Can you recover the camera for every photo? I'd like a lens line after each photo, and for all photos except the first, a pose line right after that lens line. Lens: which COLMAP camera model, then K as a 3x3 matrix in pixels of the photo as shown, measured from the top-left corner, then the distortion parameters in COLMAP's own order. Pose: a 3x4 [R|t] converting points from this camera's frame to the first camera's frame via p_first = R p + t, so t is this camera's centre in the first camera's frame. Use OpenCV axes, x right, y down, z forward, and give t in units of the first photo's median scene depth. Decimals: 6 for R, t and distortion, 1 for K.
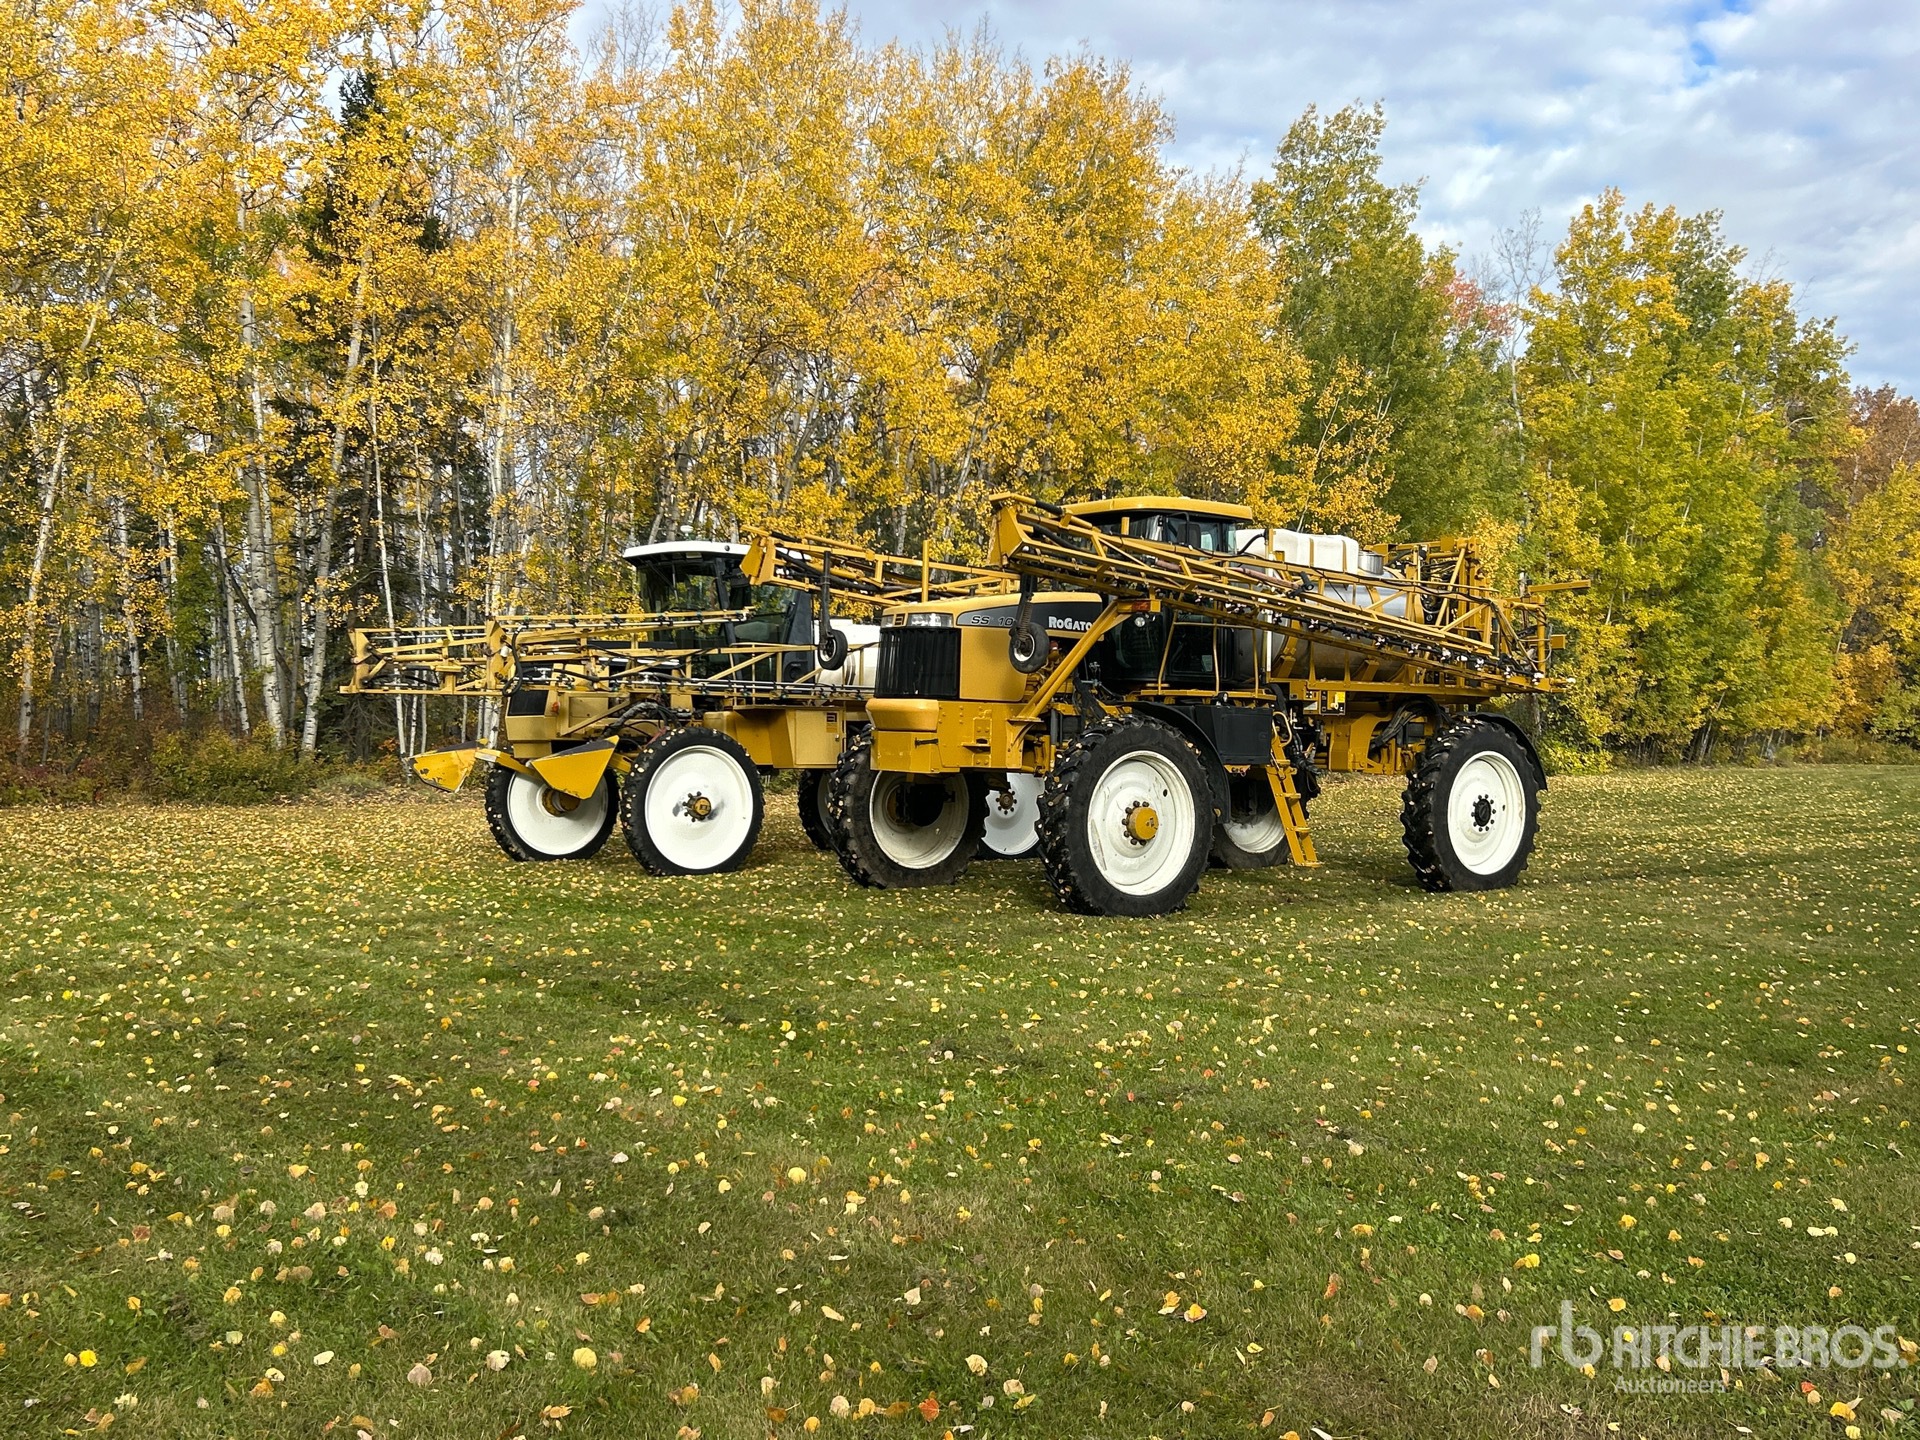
lens RADIAL K [[1850.6, 0, 961.0], [0, 1850.6, 735.7], [0, 0, 1]] dist [0.029490, 0.000000]
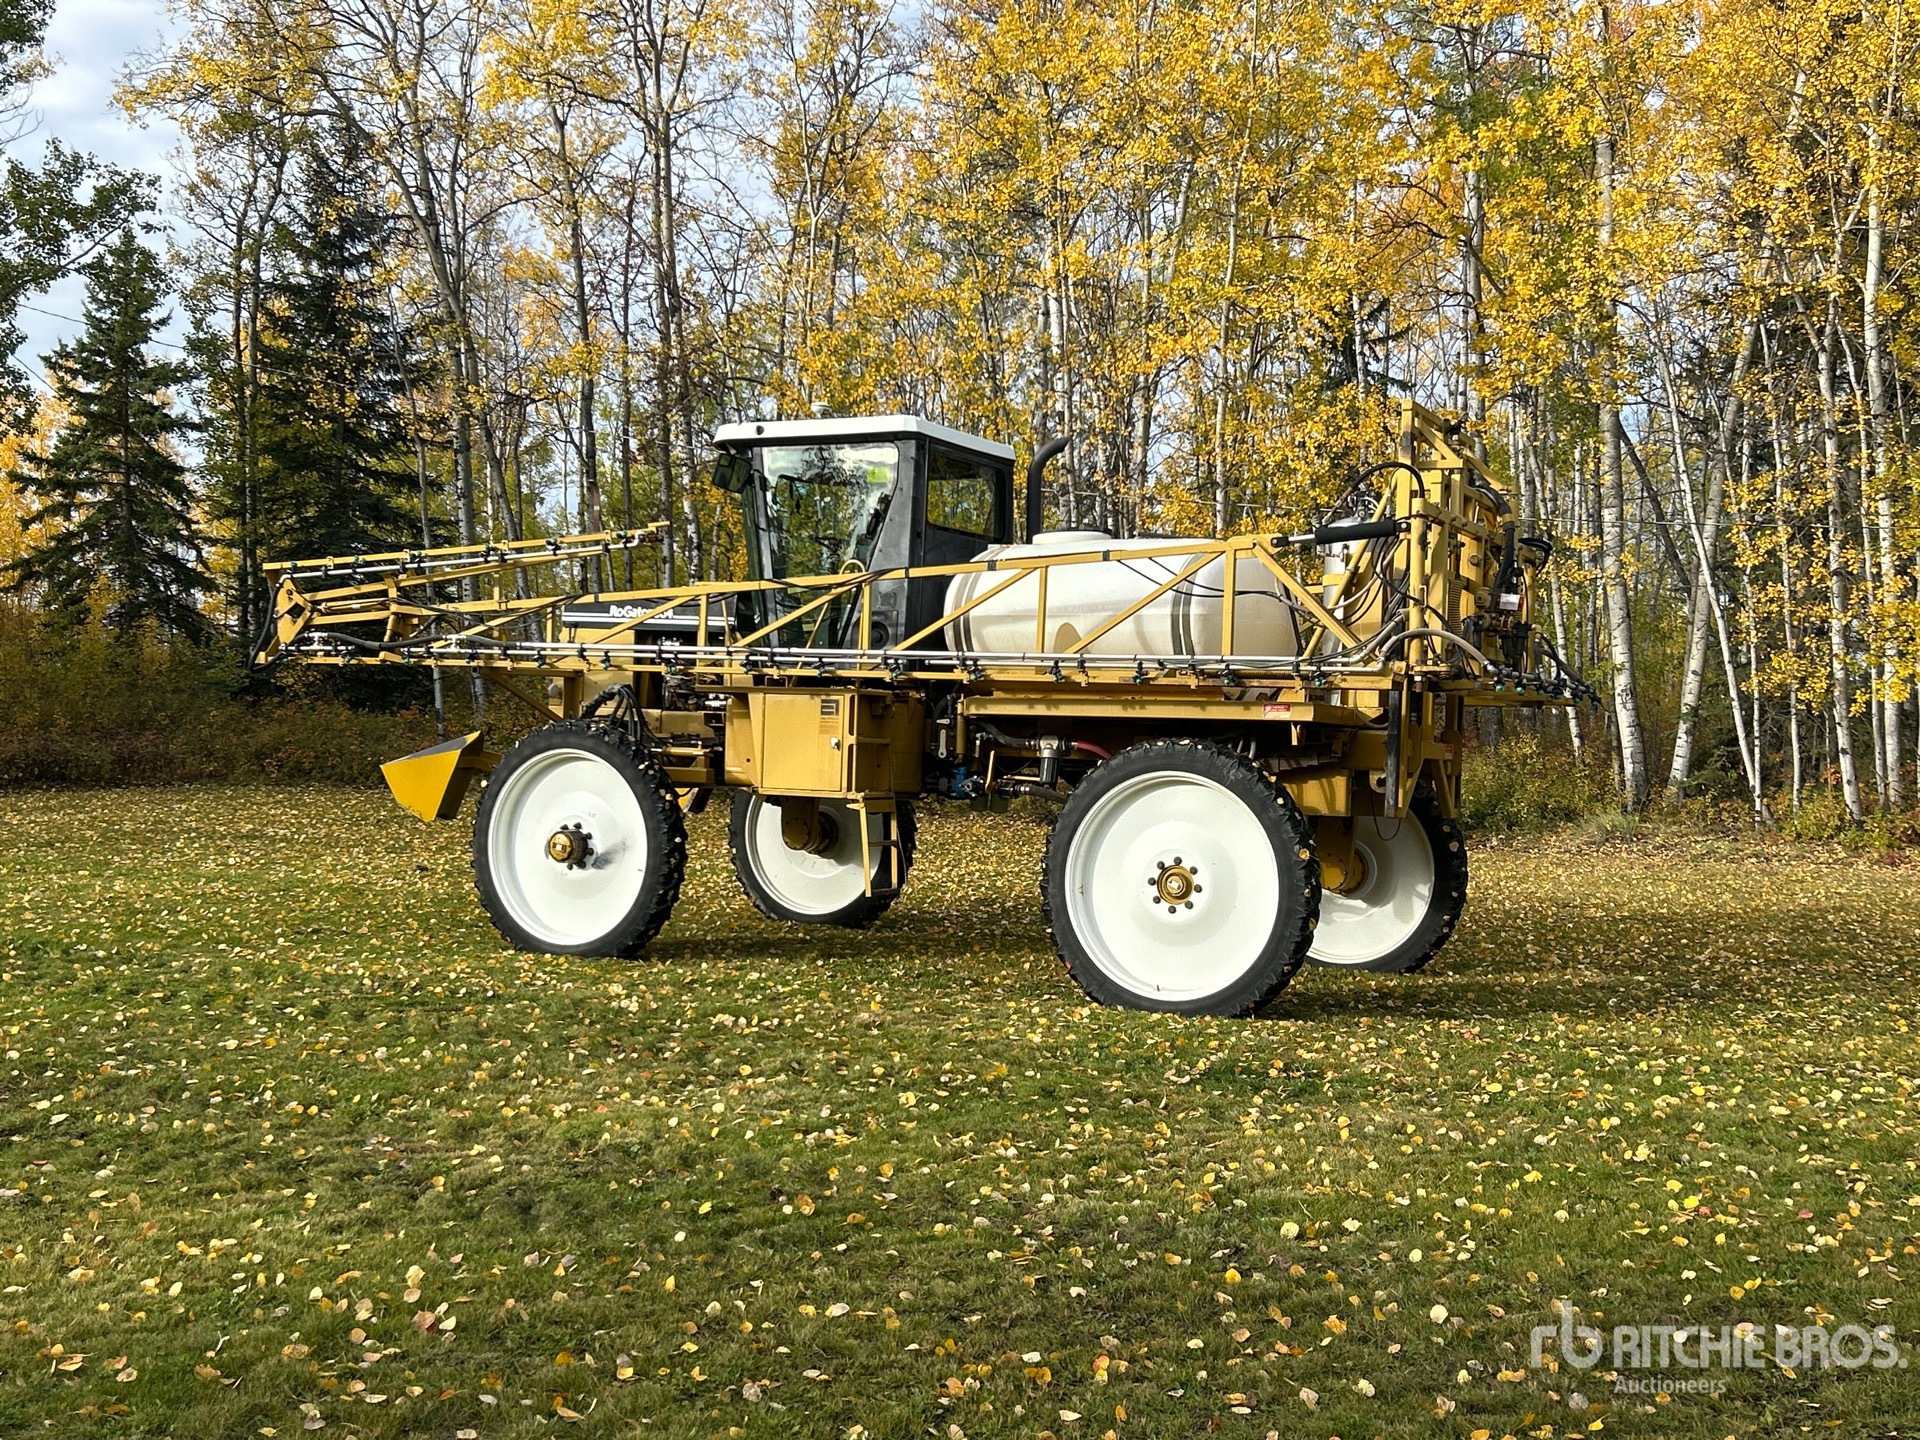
lens RADIAL K [[2090.7, 0, 965.6], [0, 2090.7, 727.6], [0, 0, 1]] dist [0.022687, 0.000000]
pose [[0.381704, 0.001603, -0.924283, 0.367009], [-0.021110, 0.999753, -0.006984, -0.000026], [0.924044, 0.022177, 0.381643, 0.548967]]
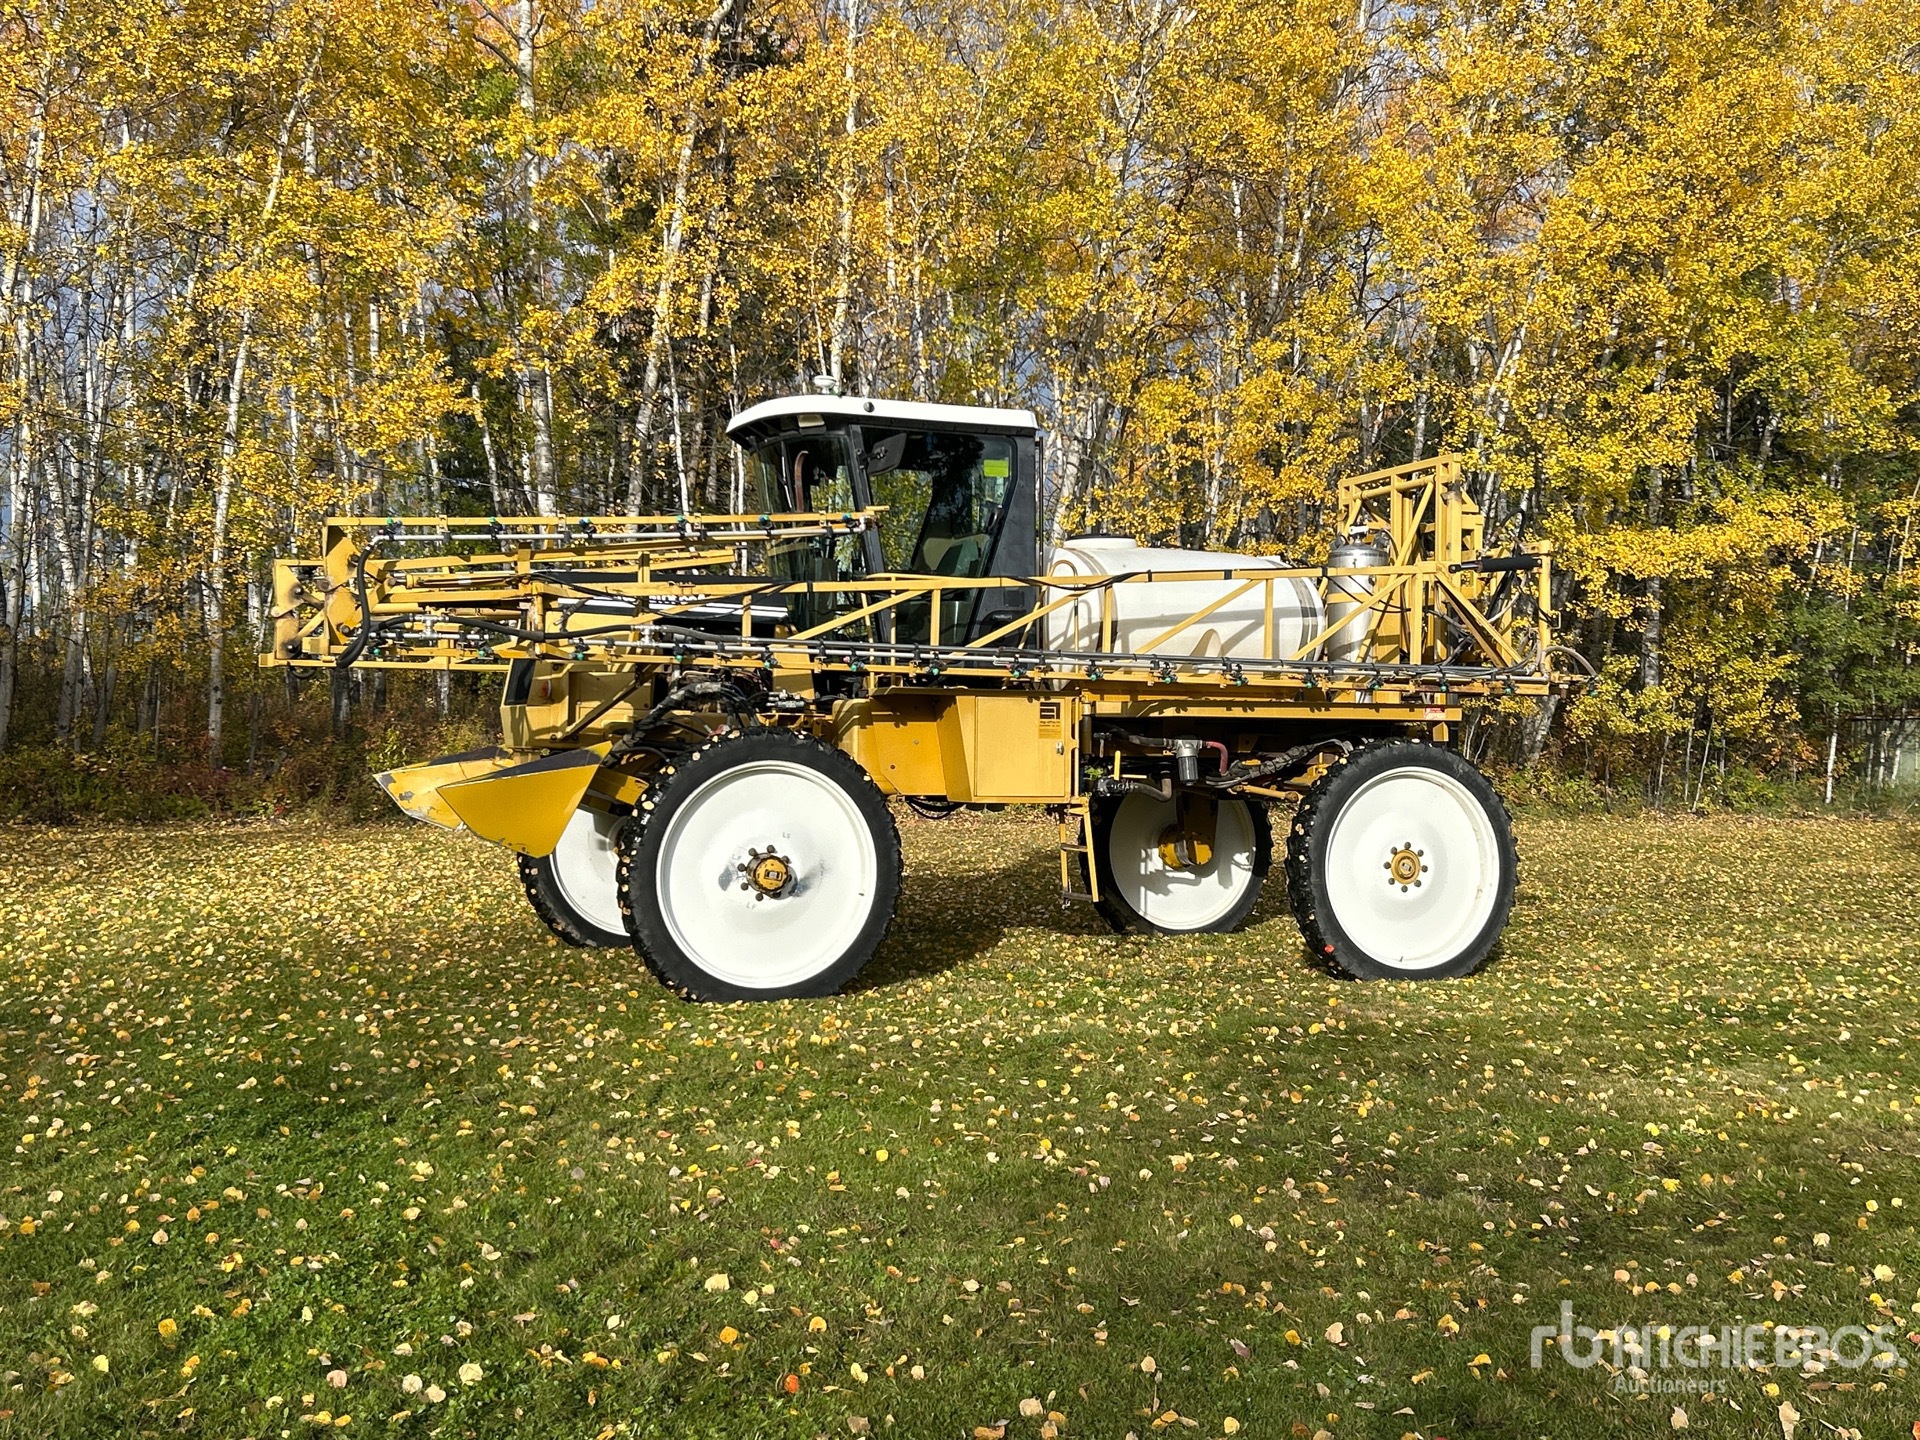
lens RADIAL K [[2090.7, 0, 973.7], [0, 2090.7, 716.4], [0, 0, 1]] dist [0.022687, 0.000000]
pose [[0.953743, 0.006521, -0.300554, 0.064723], [-0.008426, 0.999952, -0.005044, -0.003337], [0.300507, 0.007343, 0.953751, 0.278121]]
